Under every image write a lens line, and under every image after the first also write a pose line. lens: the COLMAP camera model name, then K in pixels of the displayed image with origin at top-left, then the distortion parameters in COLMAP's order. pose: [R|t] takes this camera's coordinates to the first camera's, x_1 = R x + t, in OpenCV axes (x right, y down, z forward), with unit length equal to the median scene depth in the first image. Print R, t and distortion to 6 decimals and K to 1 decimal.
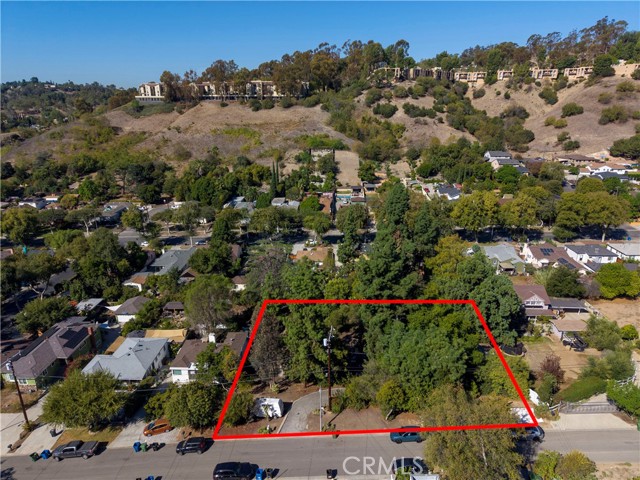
lens RADIAL K [[426.2, 0, 324.7], [0, 426.2, 242.4], [0, 0, 1]] dist [0.018307, -0.013911]
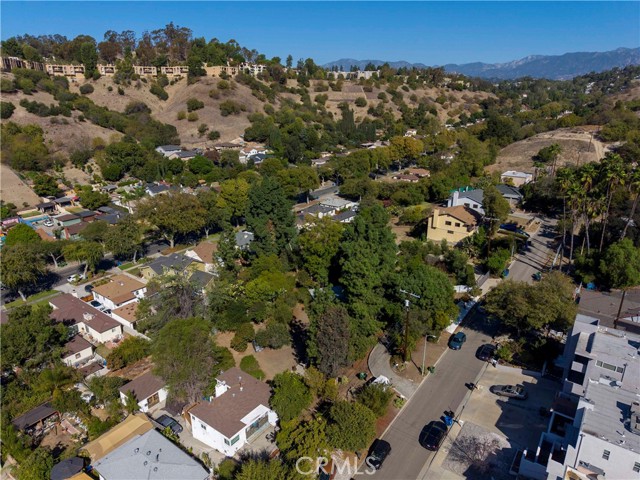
lens RADIAL K [[426.2, 0, 323.6], [0, 426.2, 240.1], [0, 0, 1]] dist [0.018307, -0.013911]
pose [[0.581420, -0.263578, 0.769726, -0.152884], [0.261602, 0.956395, 0.129895, -0.021716], [-0.770399, 0.125838, 0.625020, 0.067472]]
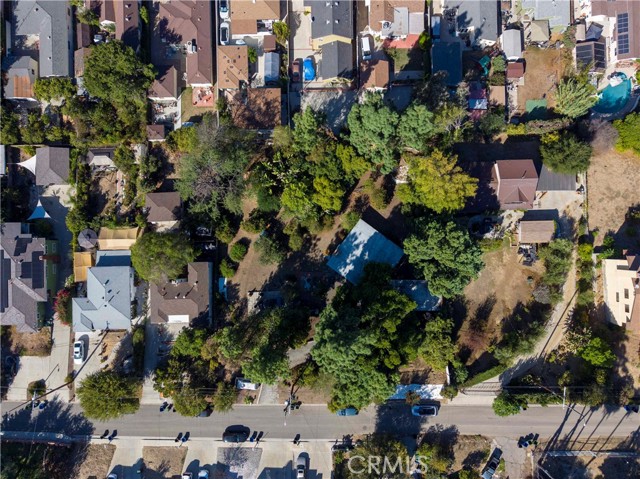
lens RADIAL K [[426.2, 0, 321.3], [0, 426.2, 239.2], [0, 0, 1]] dist [0.018307, -0.013911]
pose [[0.998838, -0.047282, 0.009361, 0.019312], [0.006706, 0.328655, 0.944426, -0.170270], [-0.047731, -0.943266, 0.328590, 0.164071]]
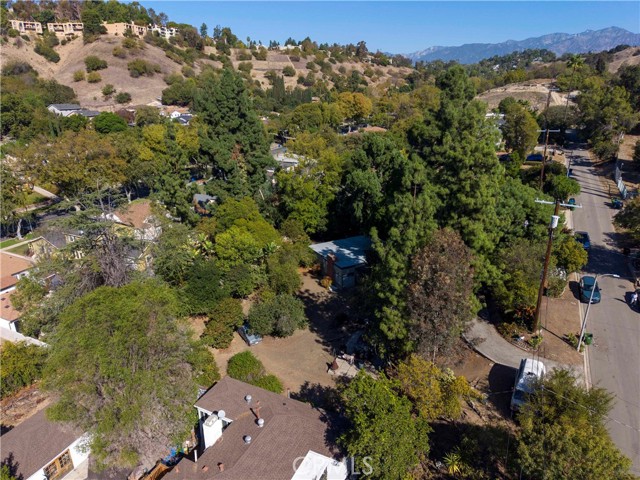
lens RADIAL K [[426.2, 0, 324.1], [0, 426.2, 241.5], [0, 0, 1]] dist [0.018307, -0.013911]
pose [[0.417286, -0.317851, 0.851377, -0.106347], [0.294701, 0.933542, 0.204085, 0.005580], [-0.859665, 0.165740, 0.483225, 0.156562]]
